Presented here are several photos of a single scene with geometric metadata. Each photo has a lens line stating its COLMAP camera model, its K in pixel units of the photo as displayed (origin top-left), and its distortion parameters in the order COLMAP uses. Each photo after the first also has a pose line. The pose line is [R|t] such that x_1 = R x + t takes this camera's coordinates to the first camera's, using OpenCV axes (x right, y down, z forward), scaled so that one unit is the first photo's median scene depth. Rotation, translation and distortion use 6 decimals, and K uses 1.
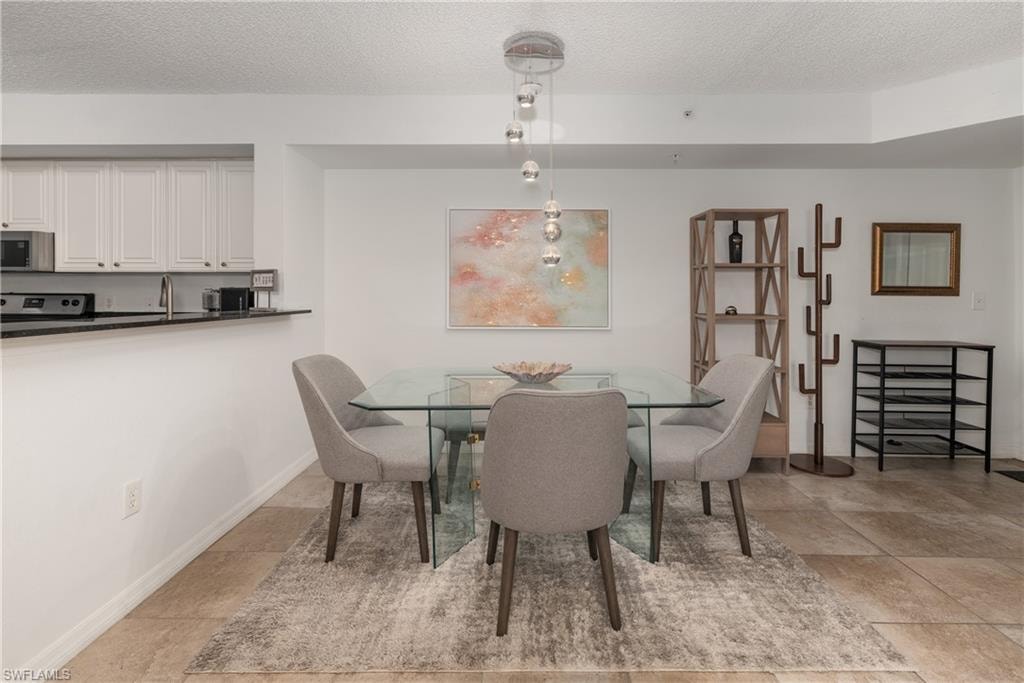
lens RADIAL K [[480.7, 0, 513.3], [0, 480.7, 290.1], [0, 0, 1]] dist [0.001042, 0.000373]
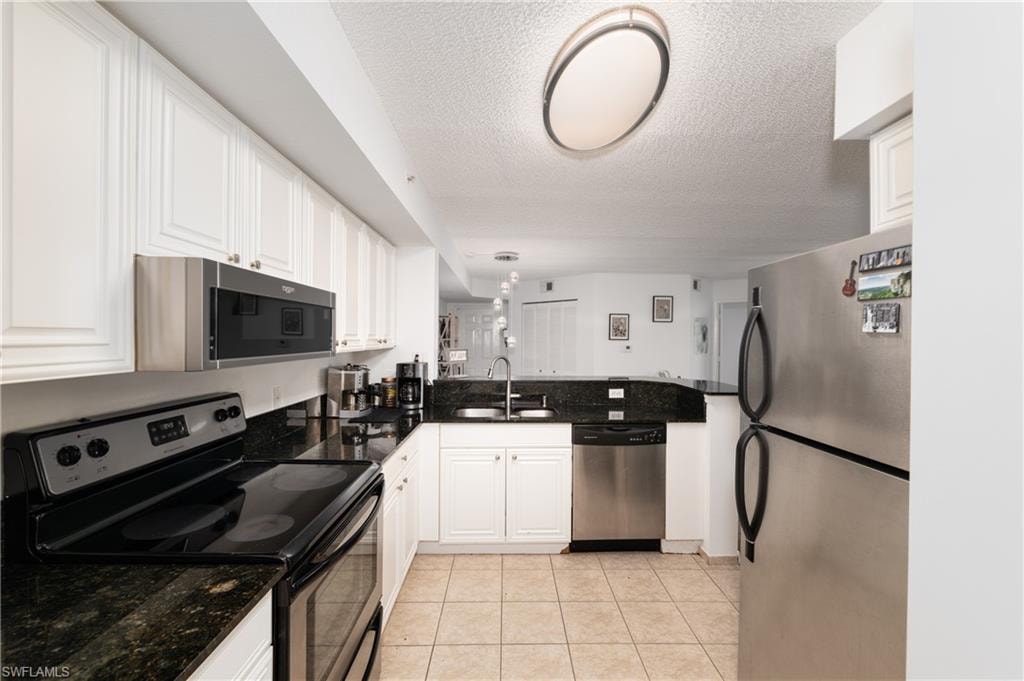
lens RADIAL K [[414.4, 0, 519.0], [0, 414.4, 339.1], [0, 0, 1]] dist [0.000916, 0.000153]
pose [[-0.046731, -0.006070, 0.998889, -1.456574], [-0.015859, 0.999860, 0.005334, -0.065819], [-0.998782, -0.015592, -0.046821, 0.737088]]
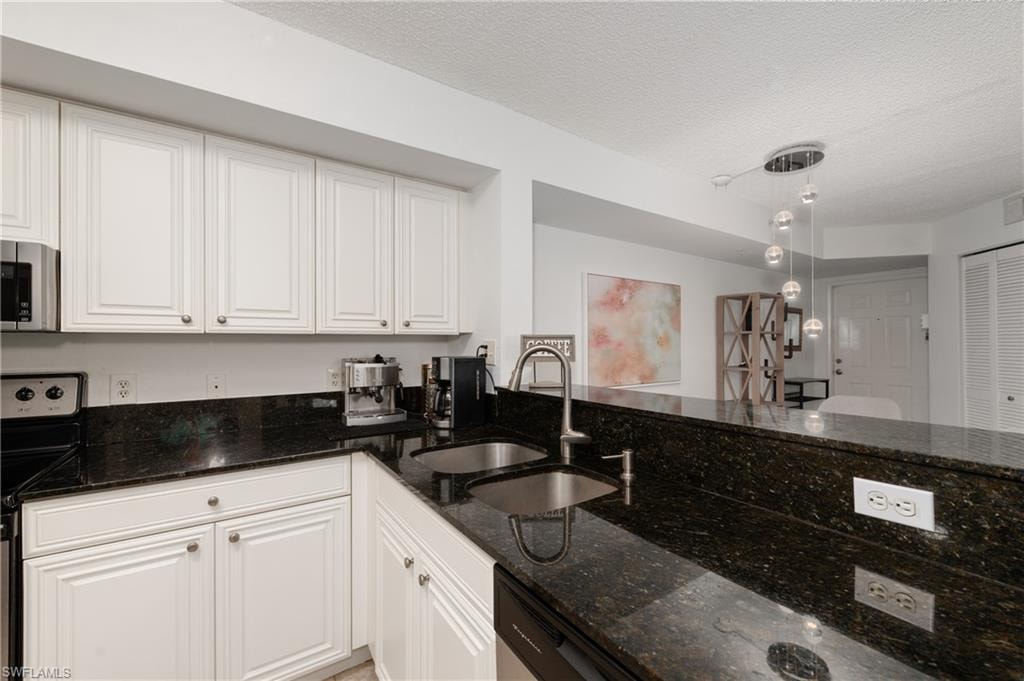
lens RADIAL K [[414.4, 0, 519.0], [0, 414.4, 339.1], [0, 0, 1]] dist [0.000916, 0.000153]
pose [[0.819197, 0.000812, 0.573511, -0.799852], [0.002327, 0.999986, -0.004740, -0.027217], [-0.573507, 0.005218, 0.819184, 0.392758]]
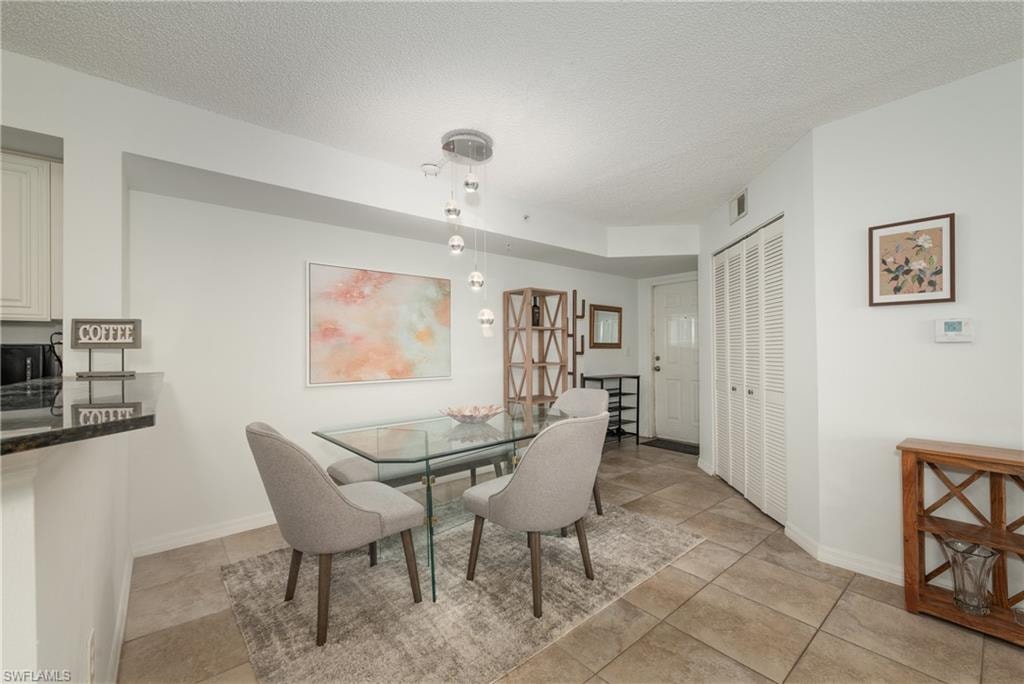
lens RADIAL K [[417.5, 0, 517.7], [0, 417.5, 346.0], [0, 0, 1]] dist [0.000162, 0.000015]
pose [[0.755391, -0.003661, 0.655264, -0.389881], [0.003886, 0.999992, 0.001107, -0.000462], [-0.655263, 0.001711, 0.755399, 0.098384]]
